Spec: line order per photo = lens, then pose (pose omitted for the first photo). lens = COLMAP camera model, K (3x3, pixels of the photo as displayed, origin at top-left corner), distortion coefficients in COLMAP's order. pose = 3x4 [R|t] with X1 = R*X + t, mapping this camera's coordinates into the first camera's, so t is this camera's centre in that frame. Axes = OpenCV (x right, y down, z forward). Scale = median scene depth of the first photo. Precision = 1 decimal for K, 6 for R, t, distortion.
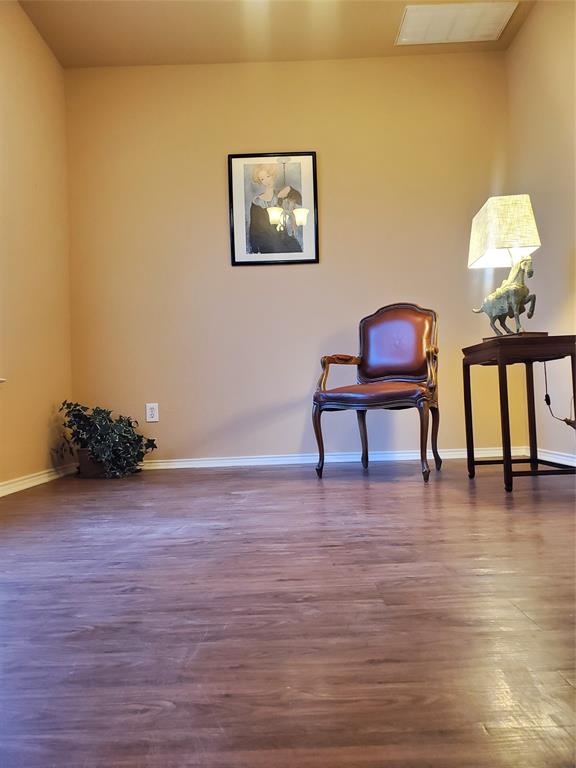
lens RADIAL K [[608.0, 0, 288.0], [0, 608.0, 384.0], [0, 0, 1]] dist [0.039417, -0.002787]
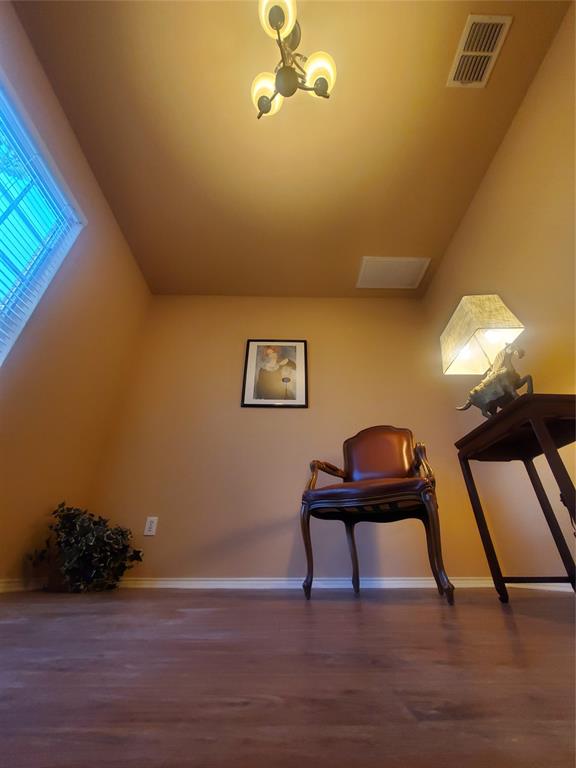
lens RADIAL K [[303.9, 0, 291.6], [0, 303.9, 394.5], [0, 0, 1]] dist [-0.002110, -0.000138]
pose [[0.999249, 0.038523, -0.004129, 0.018600], [-0.035835, 0.878447, -0.476493, 0.094970], [-0.014729, 0.476284, 0.879168, 0.443780]]
